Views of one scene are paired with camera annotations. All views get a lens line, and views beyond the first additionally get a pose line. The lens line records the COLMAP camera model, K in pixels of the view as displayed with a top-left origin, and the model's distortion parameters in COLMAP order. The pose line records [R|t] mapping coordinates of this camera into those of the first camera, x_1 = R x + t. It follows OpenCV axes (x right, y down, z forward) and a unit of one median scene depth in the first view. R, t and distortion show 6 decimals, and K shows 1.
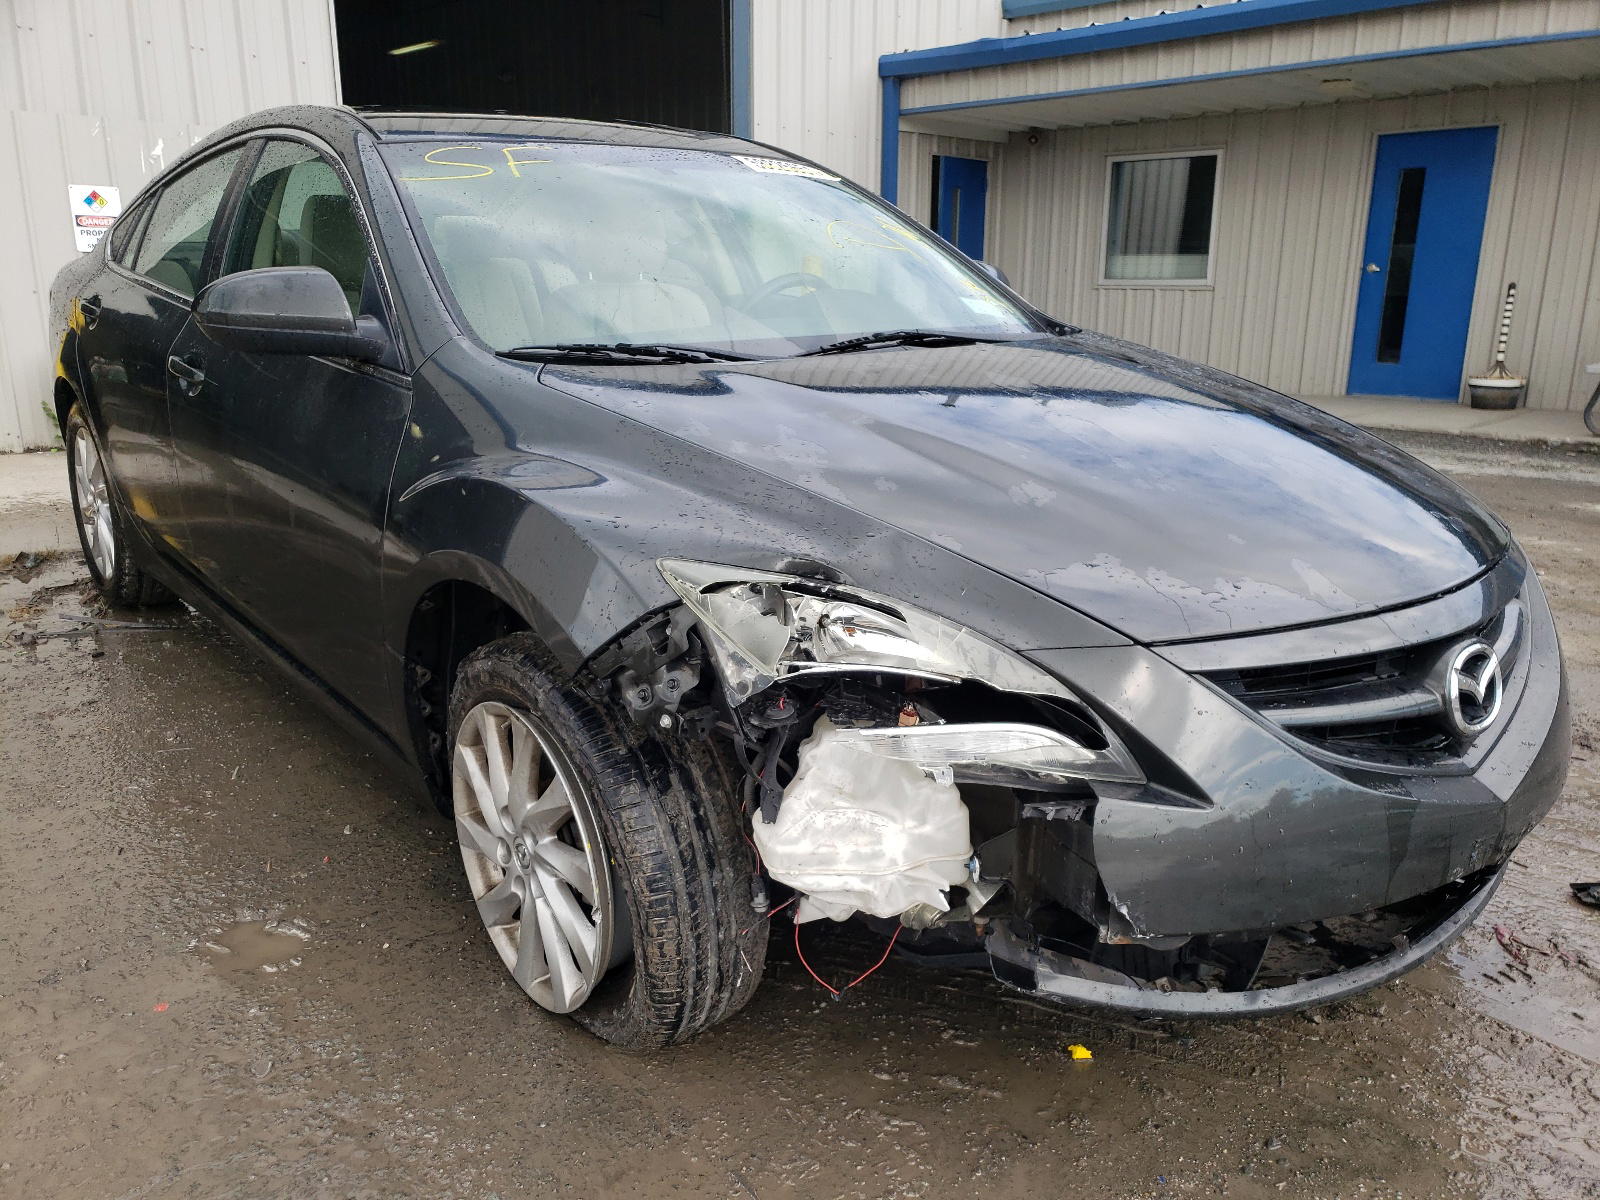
lens RADIAL K [[1332.7, 0, 800.0], [0, 1332.7, 600.0], [0, 0, 1]] dist [0.084290, 0.002585]
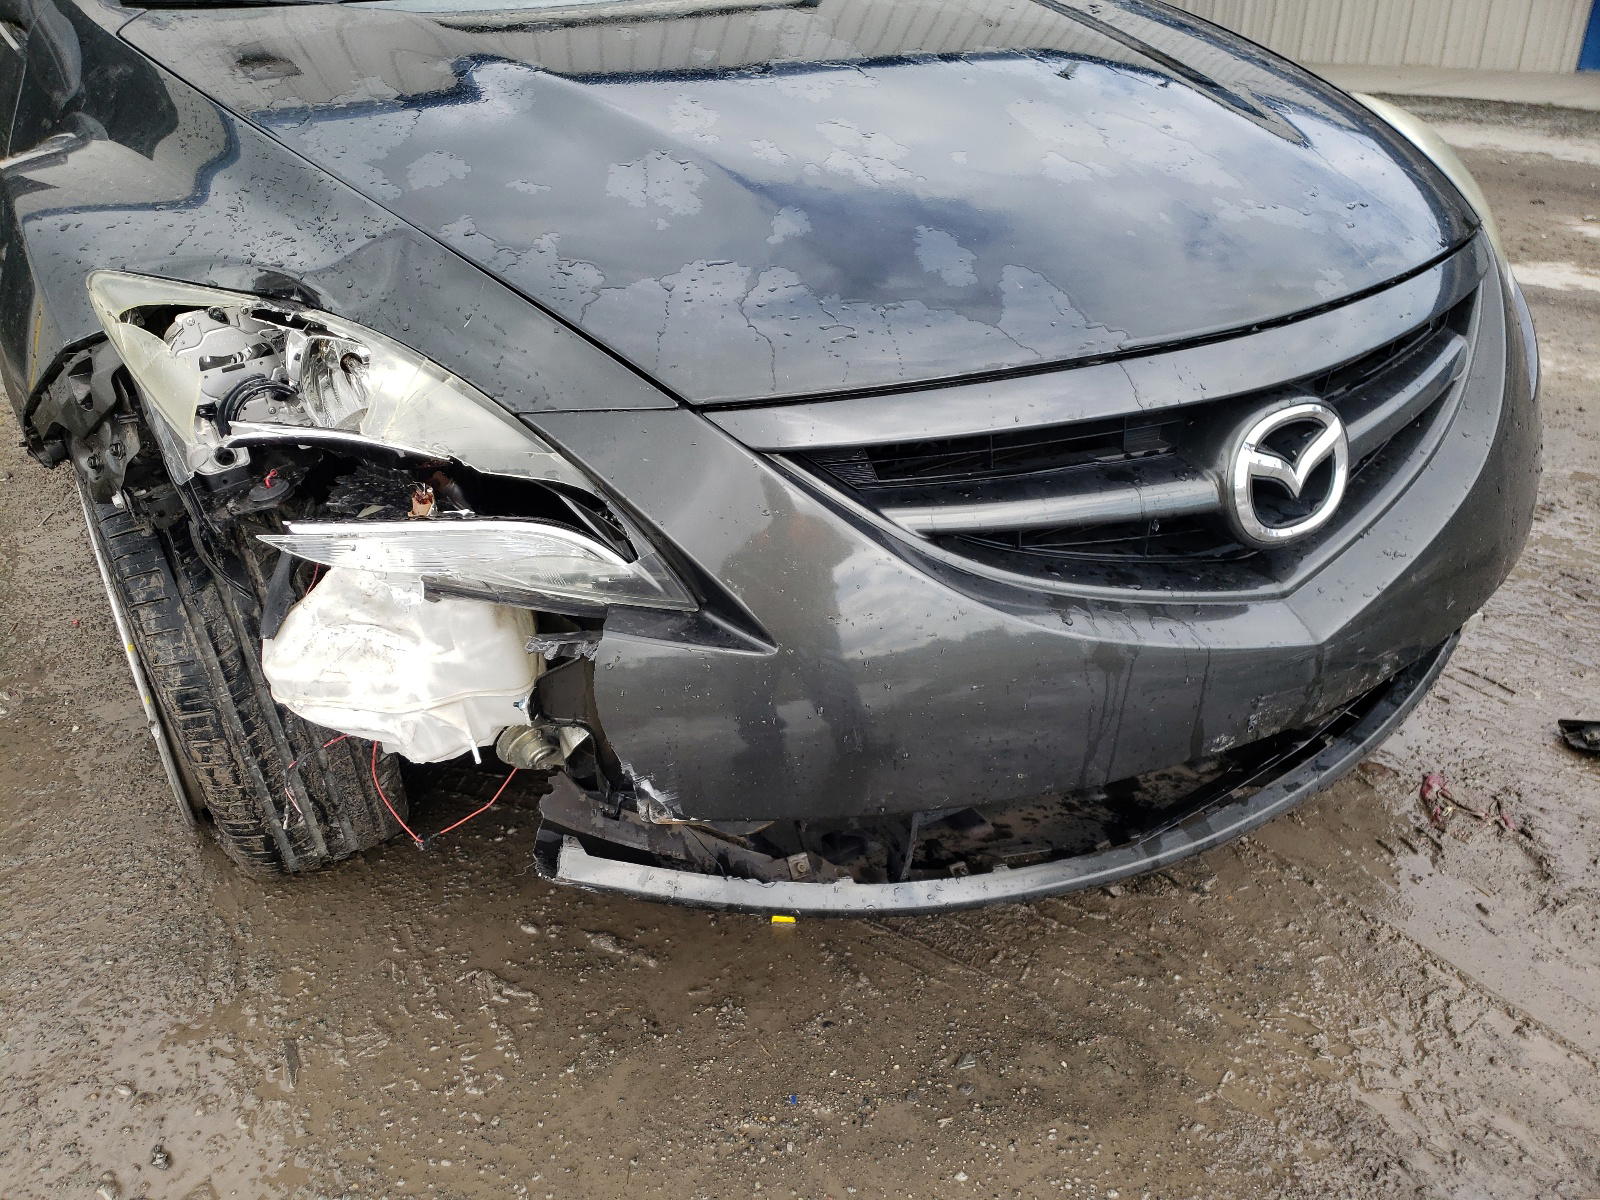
lens RADIAL K [[1248.6, 0, 800.0], [0, 1248.6, 600.0], [0, 0, 1]] dist [0.061812, 0.002874]
pose [[0.980984, 0.040477, -0.189819, 0.386516], [-0.000386, 0.978416, 0.206643, -0.001081], [0.194087, -0.202641, 0.959827, 0.361427]]
